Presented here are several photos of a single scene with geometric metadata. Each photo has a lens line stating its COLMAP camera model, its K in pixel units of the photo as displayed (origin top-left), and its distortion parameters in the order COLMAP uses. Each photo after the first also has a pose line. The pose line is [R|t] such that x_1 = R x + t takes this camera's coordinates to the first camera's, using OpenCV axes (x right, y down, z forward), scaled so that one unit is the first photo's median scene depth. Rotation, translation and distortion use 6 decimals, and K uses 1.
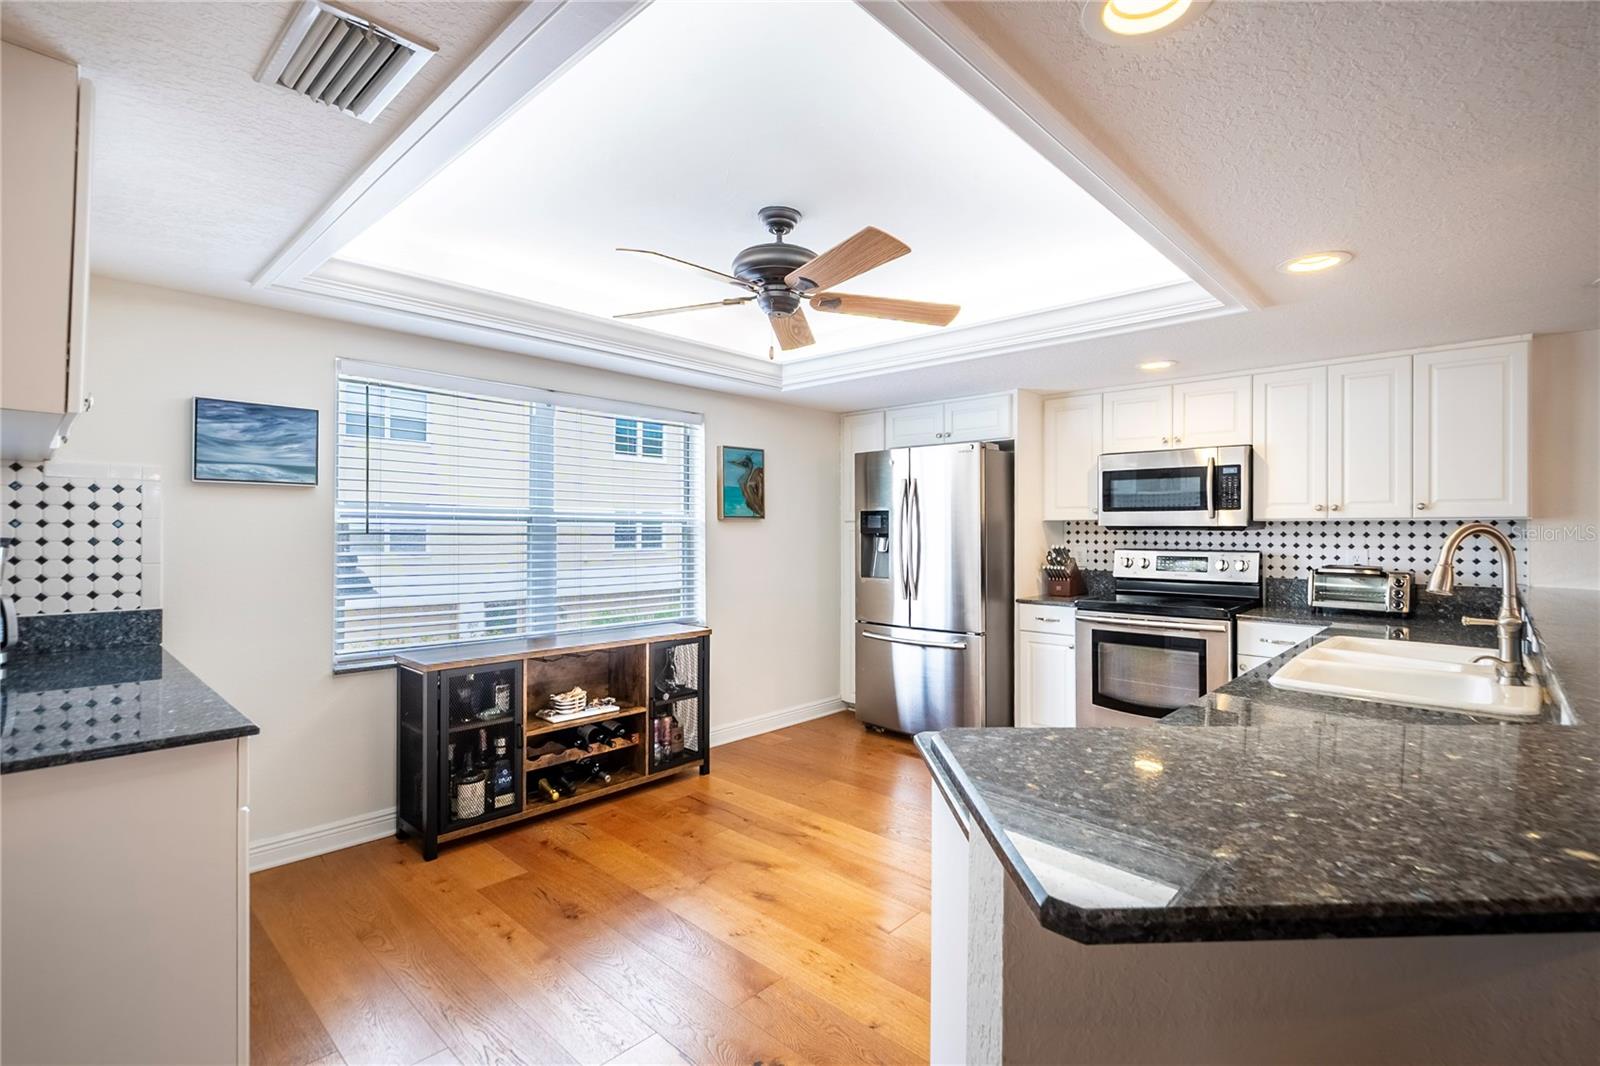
lens RADIAL K [[747.2, 0, 809.7], [0, 747.2, 523.8], [0, 0, 1]] dist [0.000042, -0.000039]
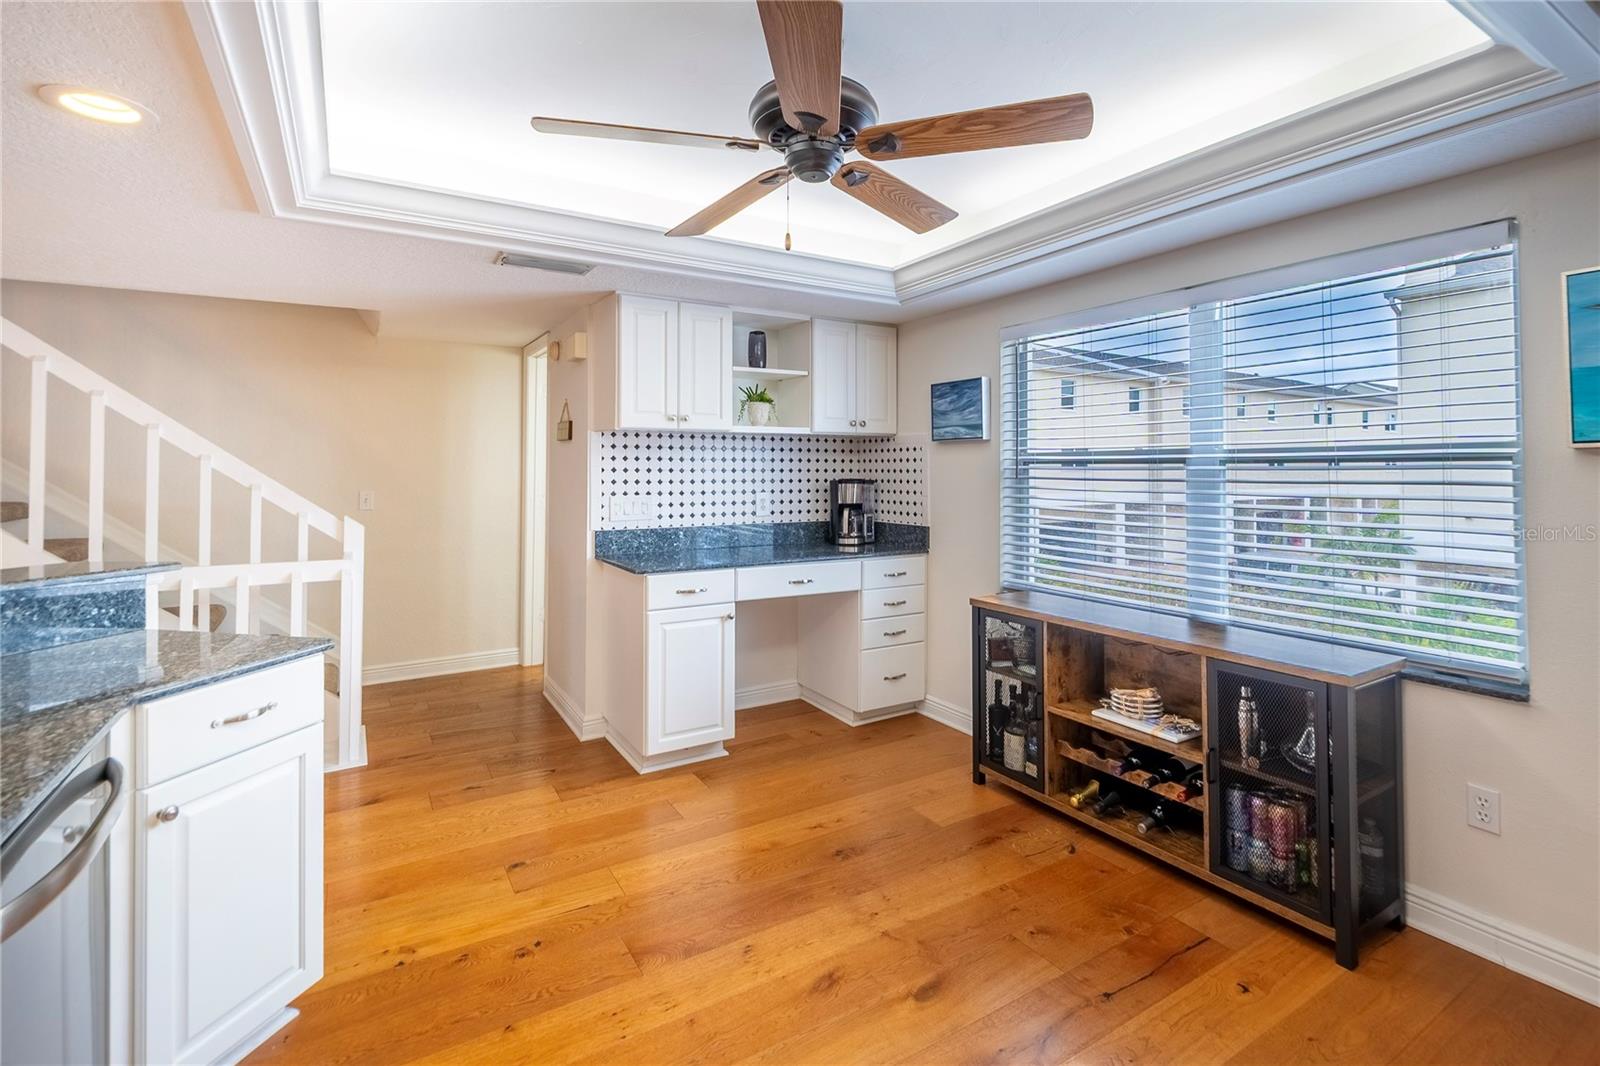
lens RADIAL K [[701.2, 0, 803.8], [0, 701.2, 461.1], [0, 0, 1]] dist [0.000629, 0.000123]
pose [[-0.241213, -0.017236, -0.970319, 0.530524], [0.007595, 0.999778, -0.019647, 0.005984], [0.970442, -0.012109, -0.241029, 0.993966]]
